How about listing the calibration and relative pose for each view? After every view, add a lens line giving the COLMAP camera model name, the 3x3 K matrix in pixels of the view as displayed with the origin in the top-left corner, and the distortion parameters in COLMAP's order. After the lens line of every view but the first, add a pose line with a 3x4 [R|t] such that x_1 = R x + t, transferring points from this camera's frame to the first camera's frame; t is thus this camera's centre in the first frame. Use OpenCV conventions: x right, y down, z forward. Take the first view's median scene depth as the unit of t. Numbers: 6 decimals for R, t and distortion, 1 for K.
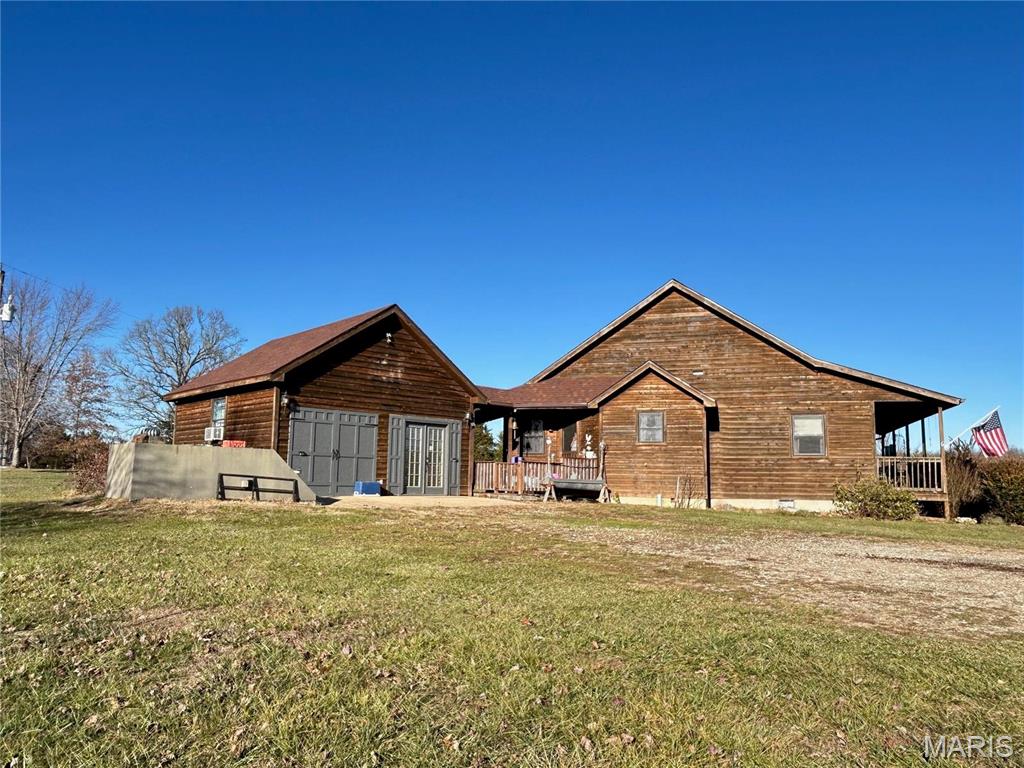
lens RADIAL K [[715.5, 0, 513.2], [0, 715.5, 385.7], [0, 0, 1]] dist [-0.002675, 0.000168]
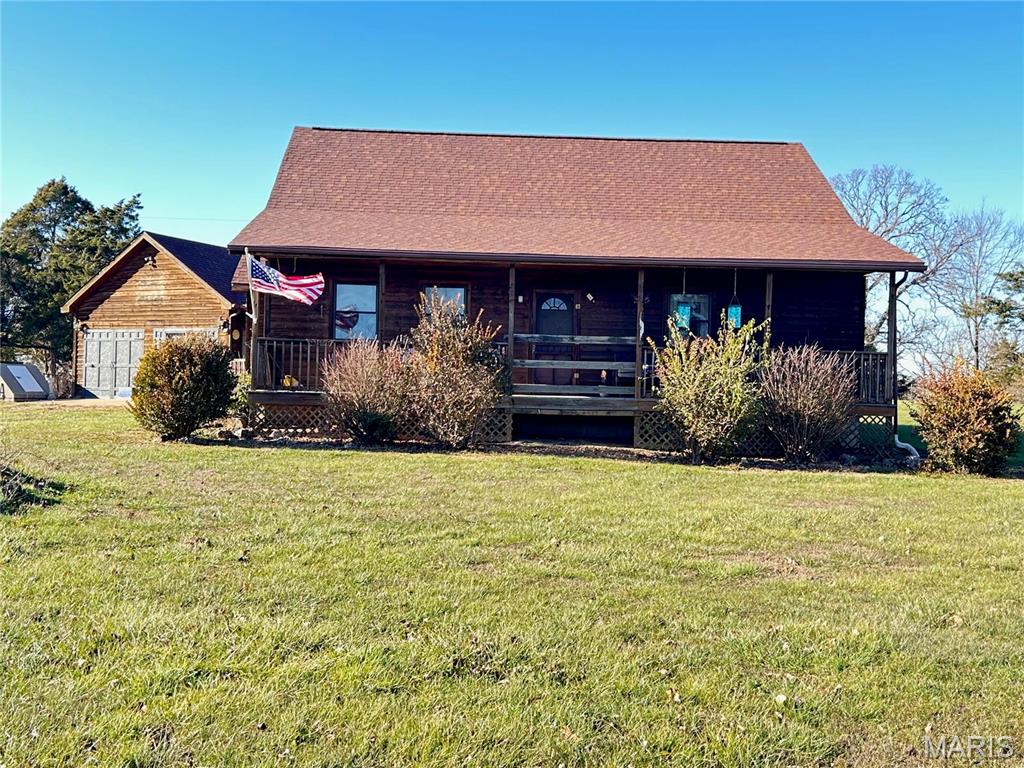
lens RADIAL K [[1105.1, 0, 515.1], [0, 1105.1, 382.8], [0, 0, 1]] dist [0.028645, 0.000000]
pose [[0.365388, -0.019020, -0.930661, 1.648650], [0.111032, 0.993544, 0.023287, 0.146296], [0.924209, -0.111842, 0.365141, 0.866832]]
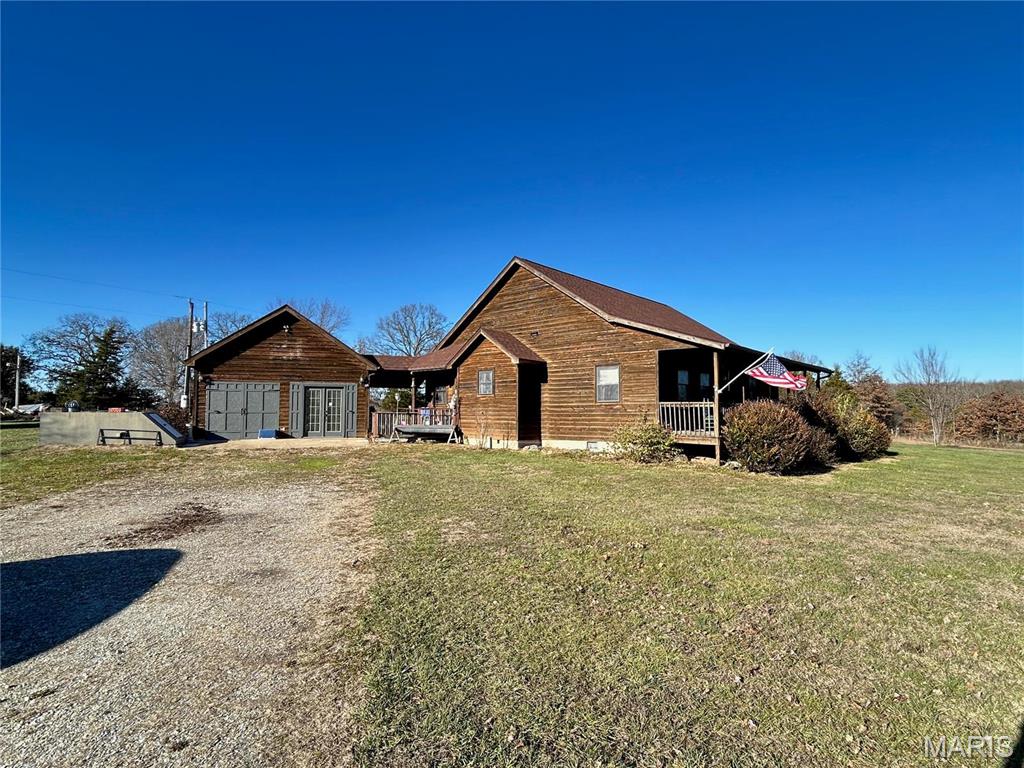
lens RADIAL K [[533.0, 0, 516.6], [0, 533.0, 386.4], [0, 0, 1]] dist [0.000766, 0.000353]
pose [[0.914571, -0.036589, -0.402767, 0.664599], [0.068874, 0.995442, 0.065964, 0.009072], [0.398518, -0.088069, 0.912922, 0.201392]]
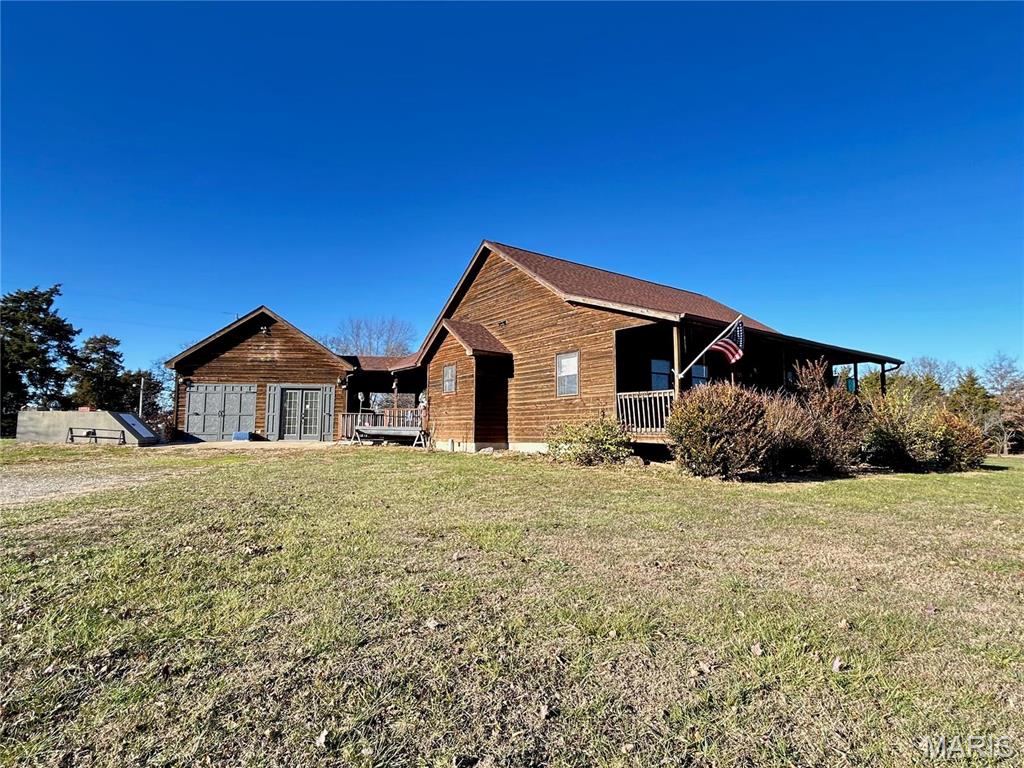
lens RADIAL K [[533.0, 0, 512.1], [0, 533.0, 384.3], [0, 0, 1]] dist [0.000766, 0.000353]
pose [[0.811917, -0.068863, -0.579697, 0.818176], [0.089883, 0.995923, 0.007582, 0.075279], [0.576811, -0.058261, 0.814797, 0.416564]]
